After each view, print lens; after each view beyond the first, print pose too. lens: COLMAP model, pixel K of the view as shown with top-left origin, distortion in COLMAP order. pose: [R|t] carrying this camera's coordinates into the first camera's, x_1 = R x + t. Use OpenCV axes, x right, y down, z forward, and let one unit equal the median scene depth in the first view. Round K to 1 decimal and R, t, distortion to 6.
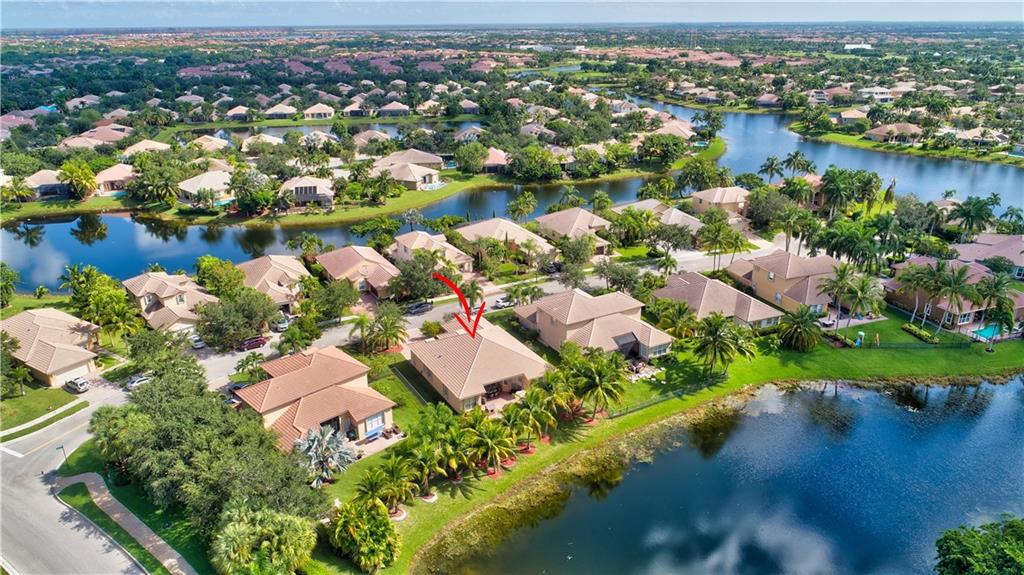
lens RADIAL K [[686.4, 0, 512.0], [0, 686.4, 287.5], [0, 0, 1]] dist [-0.001230, -0.003581]
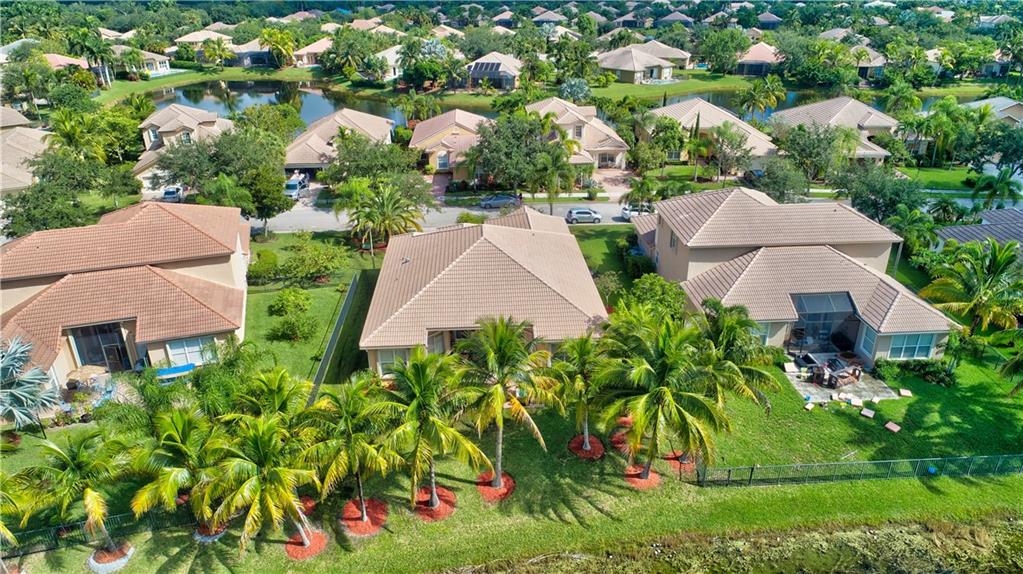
lens RADIAL K [[685.8, 0, 511.5], [0, 685.8, 287.0], [0, 0, 1]] dist [-0.001230, -0.003581]
pose [[0.898204, 0.180865, -0.400647, 0.105815], [-0.157525, 0.983336, 0.090759, 0.037816], [0.410385, -0.018408, 0.911726, 0.354654]]
